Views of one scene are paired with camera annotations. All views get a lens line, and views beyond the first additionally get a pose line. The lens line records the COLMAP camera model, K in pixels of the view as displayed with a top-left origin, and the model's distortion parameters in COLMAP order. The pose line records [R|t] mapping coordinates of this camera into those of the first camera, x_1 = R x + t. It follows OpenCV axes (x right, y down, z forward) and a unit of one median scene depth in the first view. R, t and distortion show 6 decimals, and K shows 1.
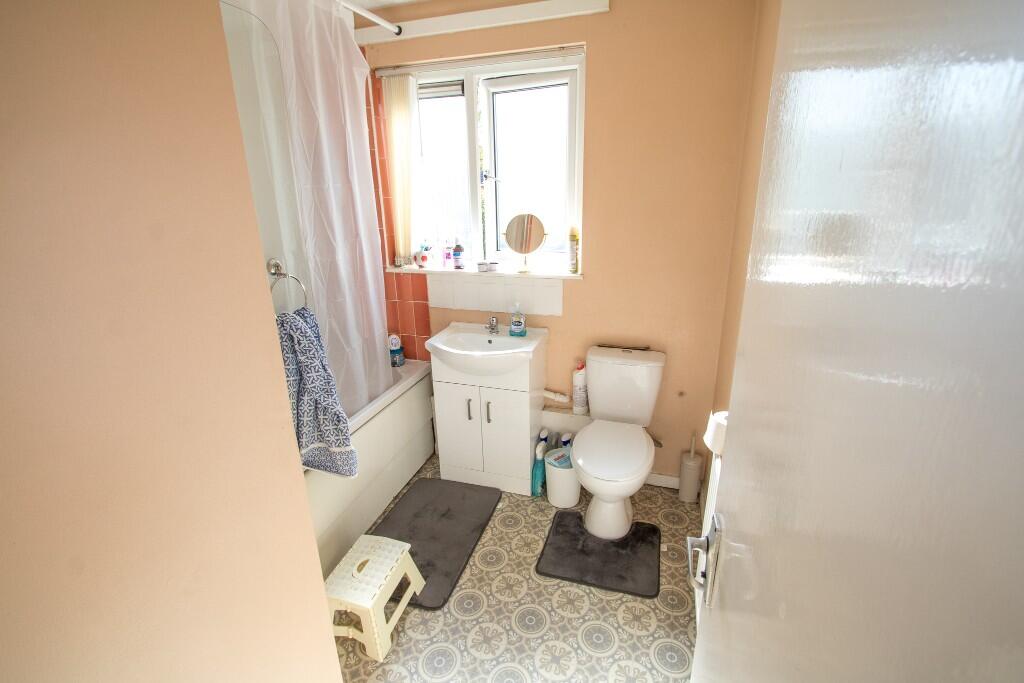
lens RADIAL K [[474.7, 0, 510.5], [0, 474.7, 340.9], [0, 0, 1]] dist [-0.013246, 0.002410]
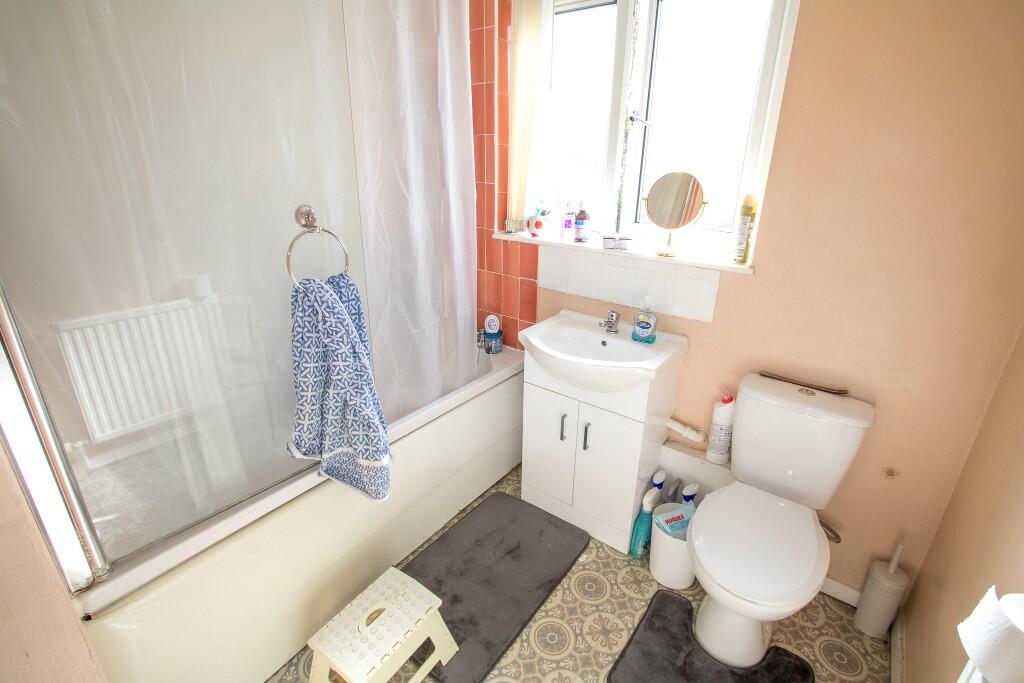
lens RADIAL K [[474.7, 0, 512.9], [0, 474.7, 339.6], [0, 0, 1]] dist [-0.013246, 0.002410]
pose [[0.943722, 0.150091, -0.294724, 0.043868], [-0.134126, 0.988214, 0.073777, -0.042553], [0.302324, -0.030095, 0.952730, 0.257120]]
